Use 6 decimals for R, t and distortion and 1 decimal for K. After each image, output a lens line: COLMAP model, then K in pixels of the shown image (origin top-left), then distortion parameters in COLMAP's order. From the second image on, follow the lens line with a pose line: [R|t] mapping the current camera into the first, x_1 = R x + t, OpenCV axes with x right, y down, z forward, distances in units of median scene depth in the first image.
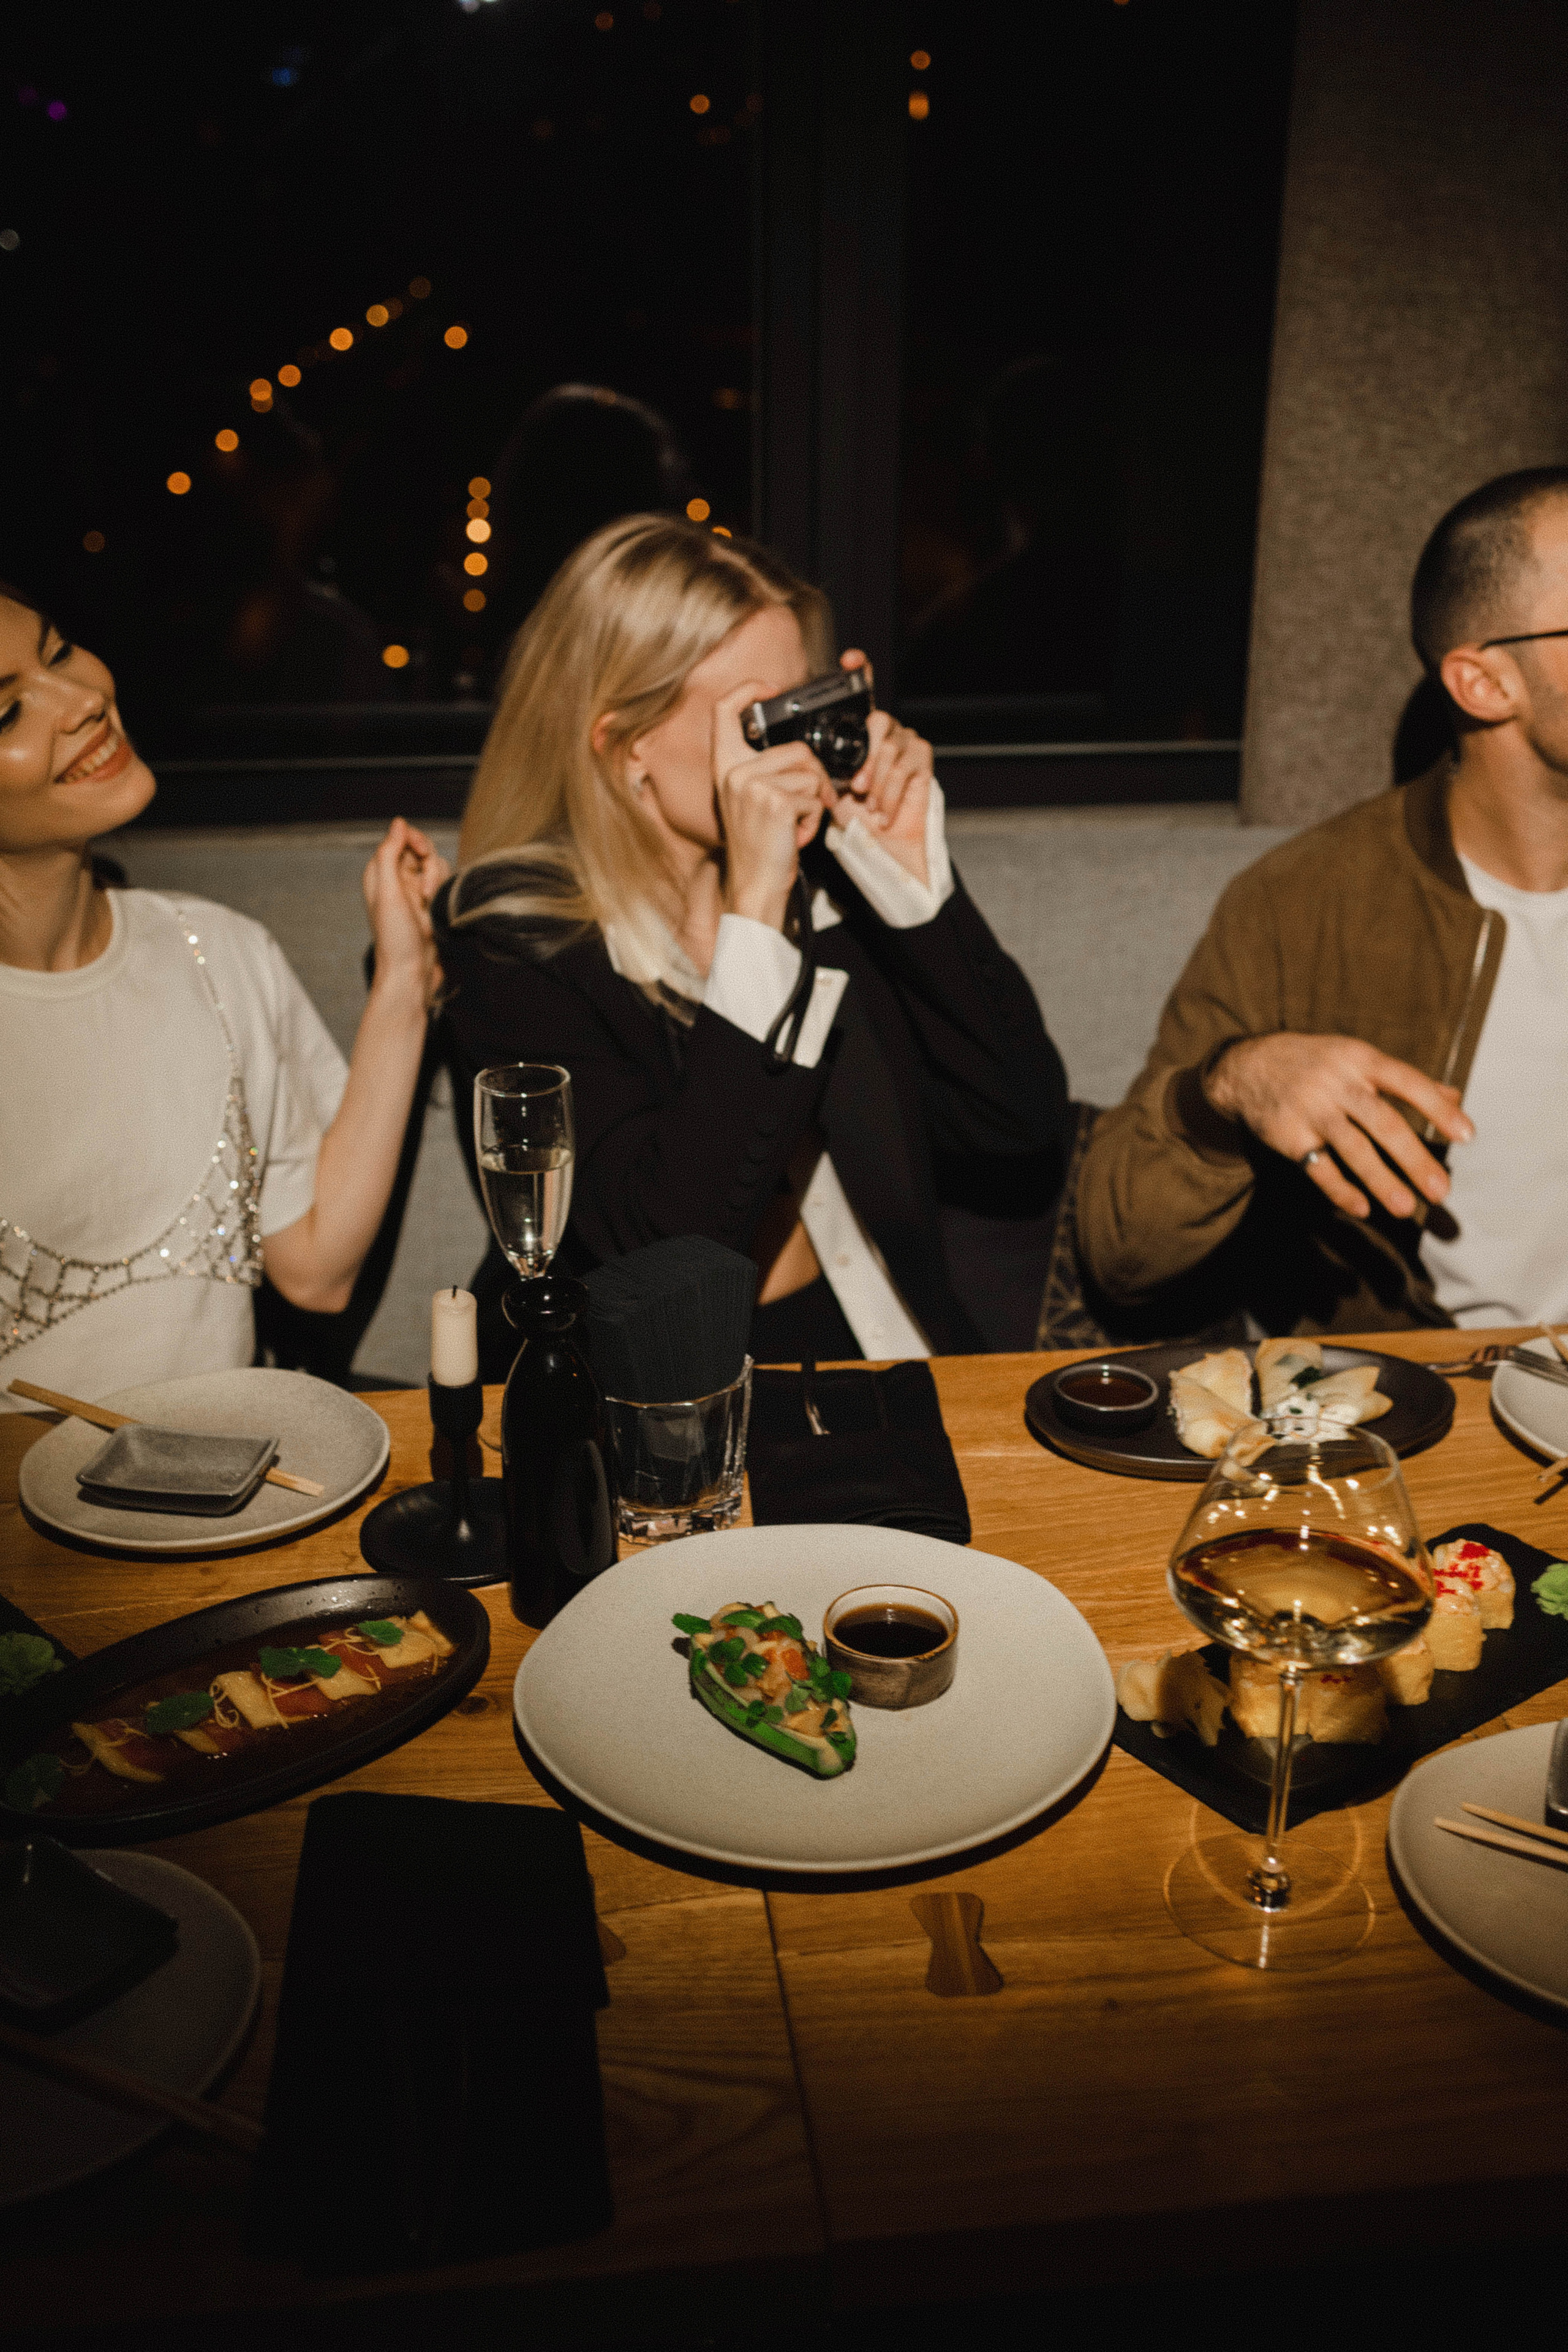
lens RADIAL K [[2436.6, 0, 800.0], [0, 2436.6, 1174.7], [0, 0, 1]] dist [0.085161, -0.251361]
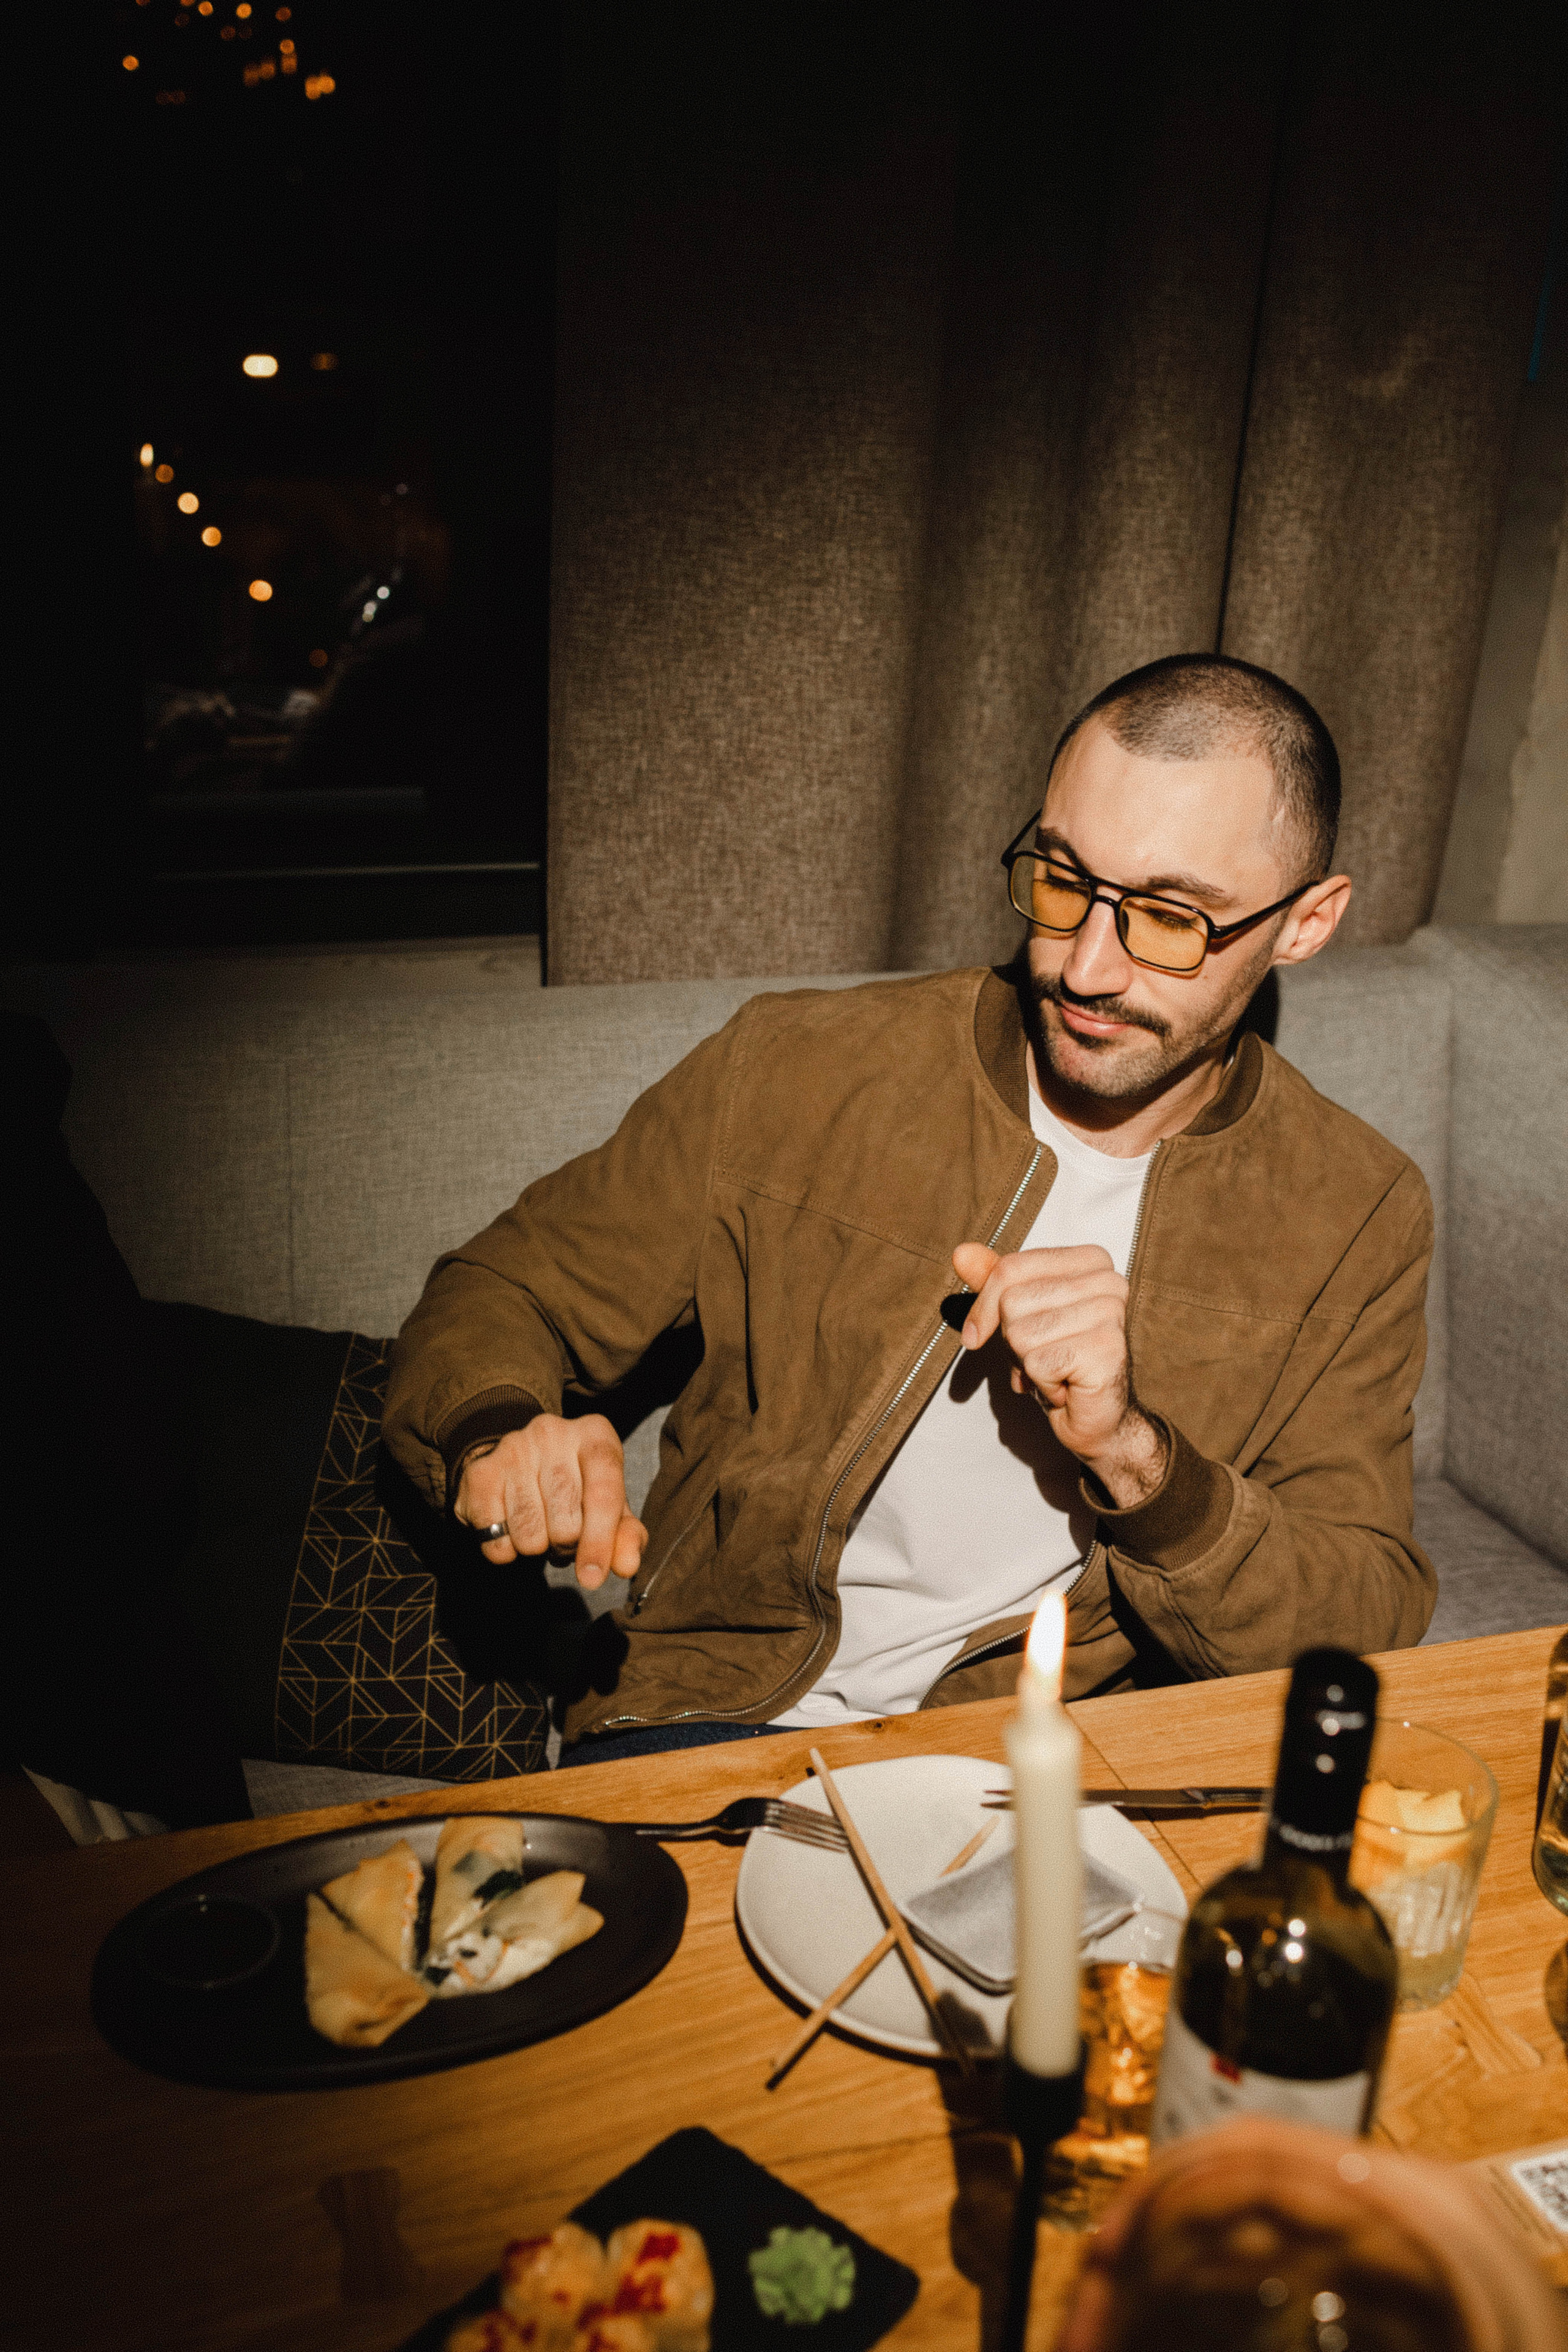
lens RADIAL K [[2436.6, 0, 800.0], [0, 2436.6, 1174.7], [0, 0, 1]] dist [0.085161, -0.251361]
pose [[0.979076, -0.025546, 0.201886, 0.158980], [0.022705, 0.999608, 0.016375, -0.148656], [-0.202225, -0.011449, 0.979272, 0.262794]]
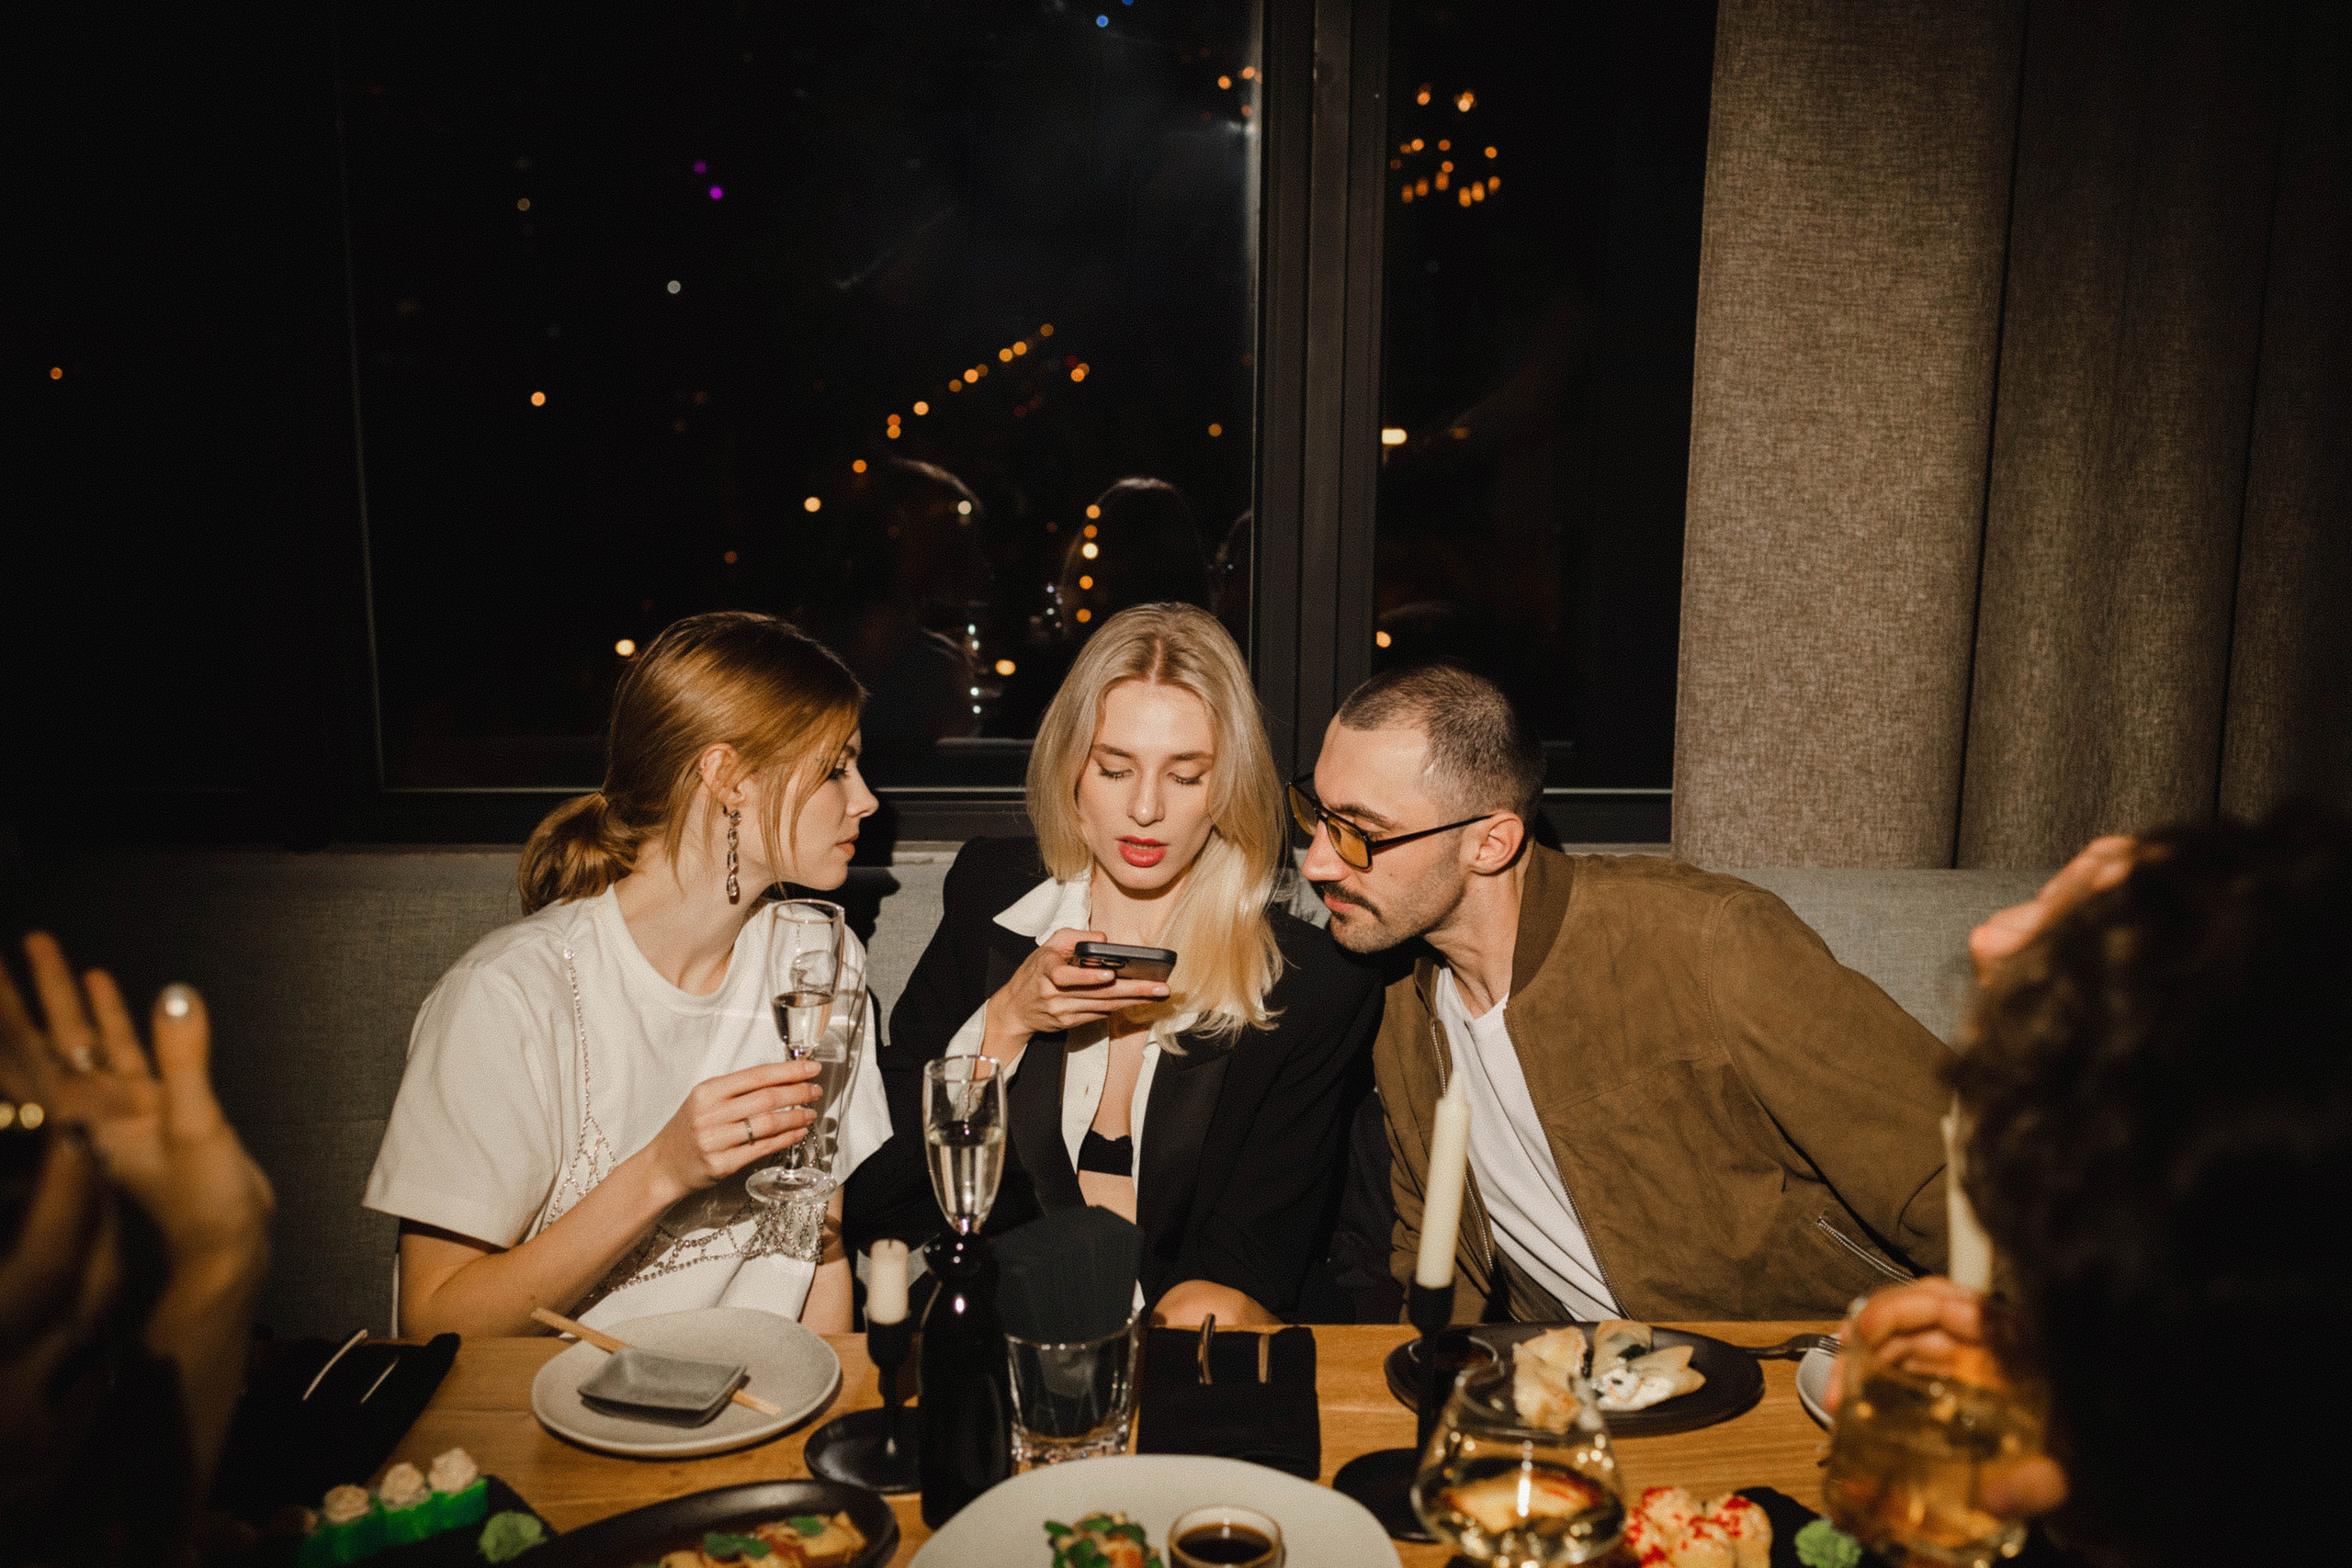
lens RADIAL K [[2430.7, 0, 1176.0], [0, 2430.7, 784.0], [0, 0, 1]] dist [0.040251, -0.006689]
pose [[0.995627, 0.022492, -0.090667, 0.094828], [-0.036800, 0.986531, -0.159381, 0.009906], [0.085861, 0.162020, 0.983045, -0.192628]]
